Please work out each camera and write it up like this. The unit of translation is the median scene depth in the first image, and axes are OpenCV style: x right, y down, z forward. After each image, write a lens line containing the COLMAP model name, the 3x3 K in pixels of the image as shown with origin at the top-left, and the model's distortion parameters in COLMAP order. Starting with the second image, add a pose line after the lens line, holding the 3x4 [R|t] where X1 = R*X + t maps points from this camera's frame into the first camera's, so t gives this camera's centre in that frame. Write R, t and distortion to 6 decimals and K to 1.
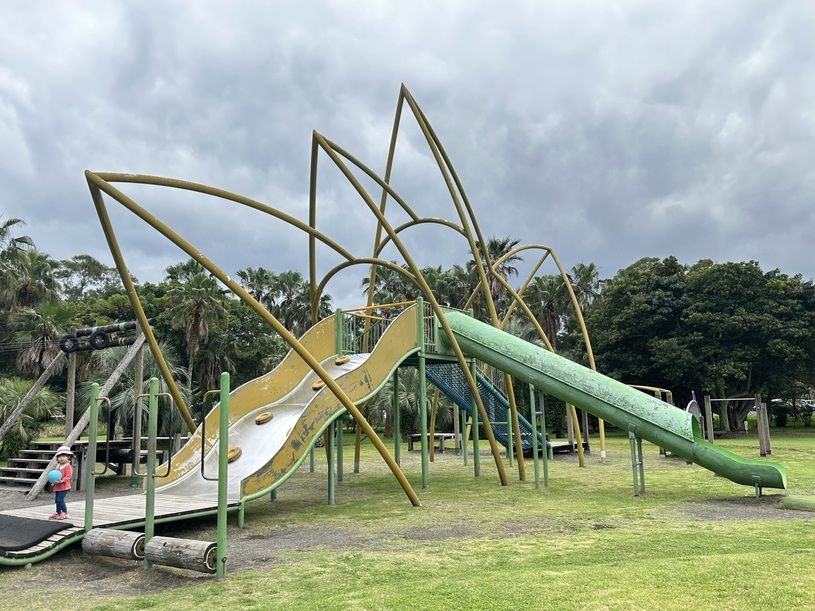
lens RADIAL K [[660.6, 0, 406.5], [0, 660.6, 308.0], [0, 0, 1]] dist [0.048068, -0.008721]
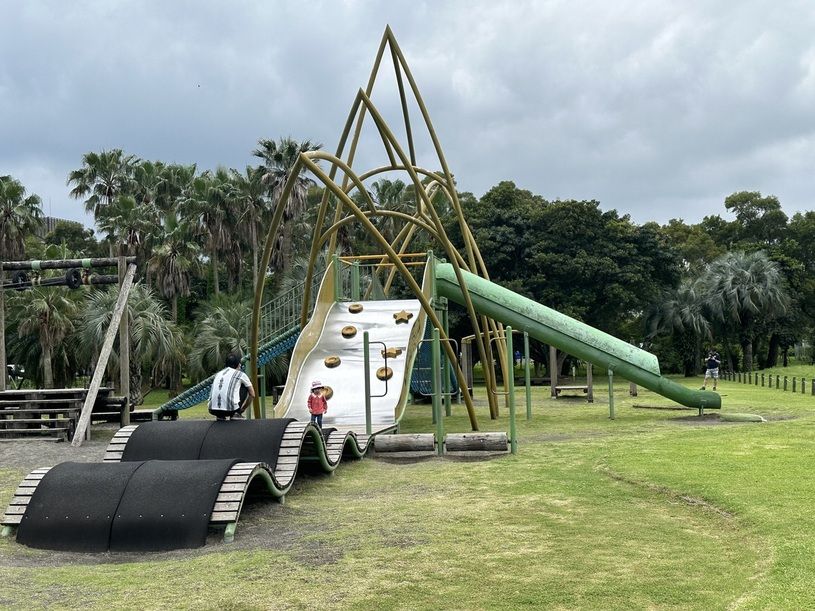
lens RADIAL K [[1025.9, 0, 408.2], [0, 1025.9, 302.7], [0, 0, 1]] dist [0.284732, 0.000000]
pose [[0.909594, 0.015377, 0.415213, -0.345410], [-0.054500, 0.995097, 0.082539, -0.033820], [-0.411908, -0.097706, 0.905972, -0.252350]]
